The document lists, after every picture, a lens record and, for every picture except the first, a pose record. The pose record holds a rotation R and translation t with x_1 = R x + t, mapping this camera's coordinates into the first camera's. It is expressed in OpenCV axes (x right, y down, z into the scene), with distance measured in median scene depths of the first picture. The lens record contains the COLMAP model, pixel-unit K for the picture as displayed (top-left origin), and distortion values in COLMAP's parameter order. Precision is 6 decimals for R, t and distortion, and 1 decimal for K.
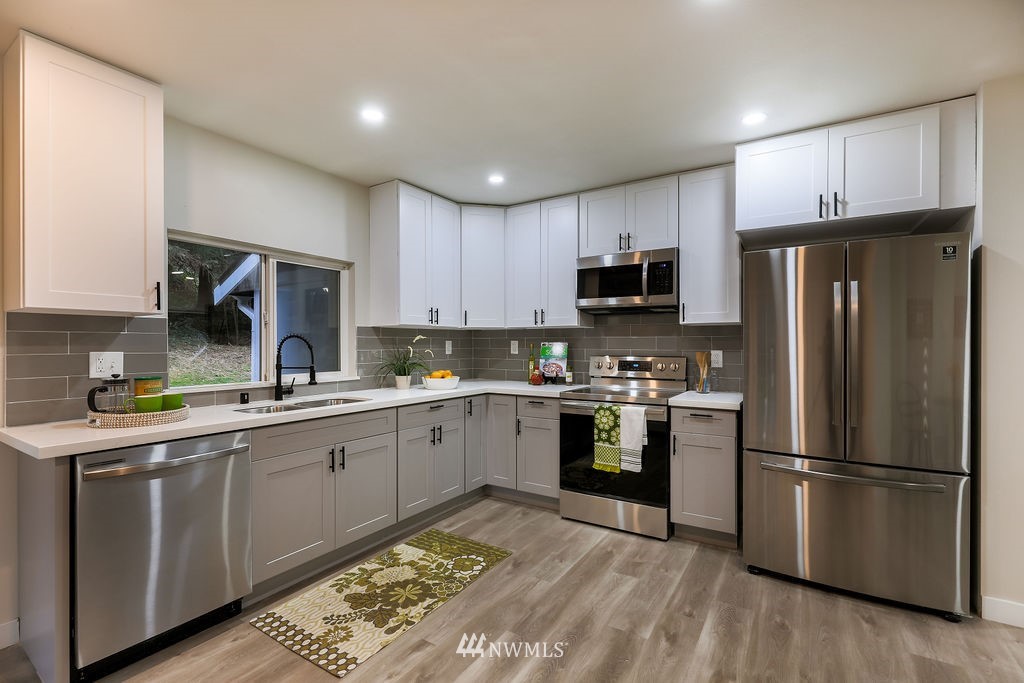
lens RADIAL K [[460.4, 0, 512.0], [0, 460.4, 341.5], [0, 0, 1]] dist [0.001199, 0.000254]
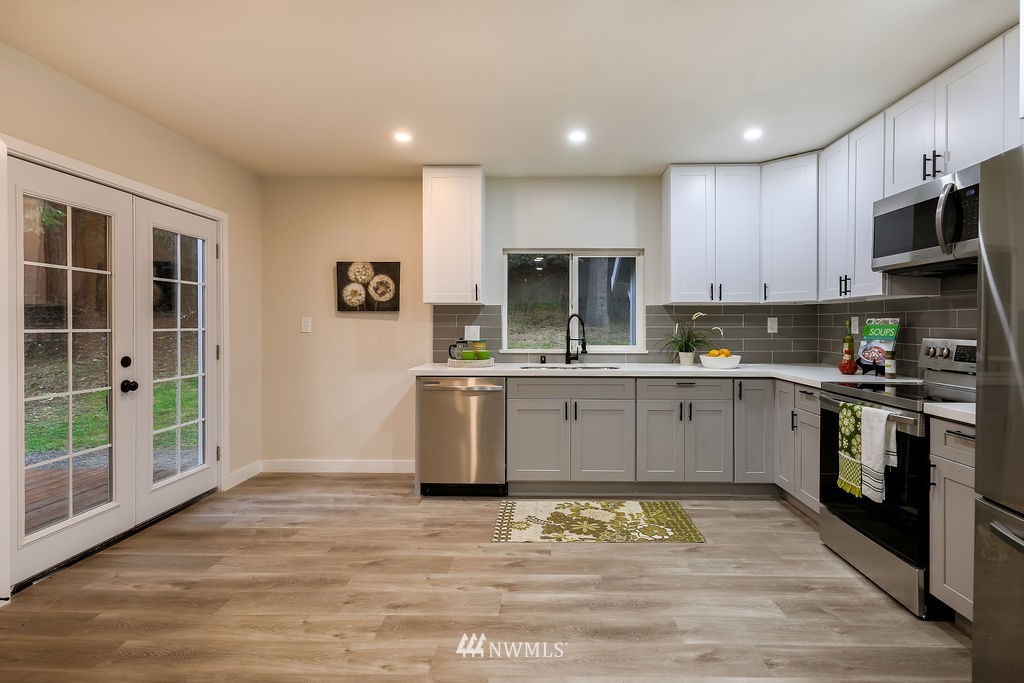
lens RADIAL K [[490.7, 0, 513.4], [0, 490.7, 320.1], [0, 0, 1]] dist [-0.001001, 0.000071]
pose [[0.513438, -0.006250, -0.858104, 0.615753], [0.005260, 0.999978, -0.004136, 0.006690], [0.858110, -0.002390, 0.513459, 0.138887]]
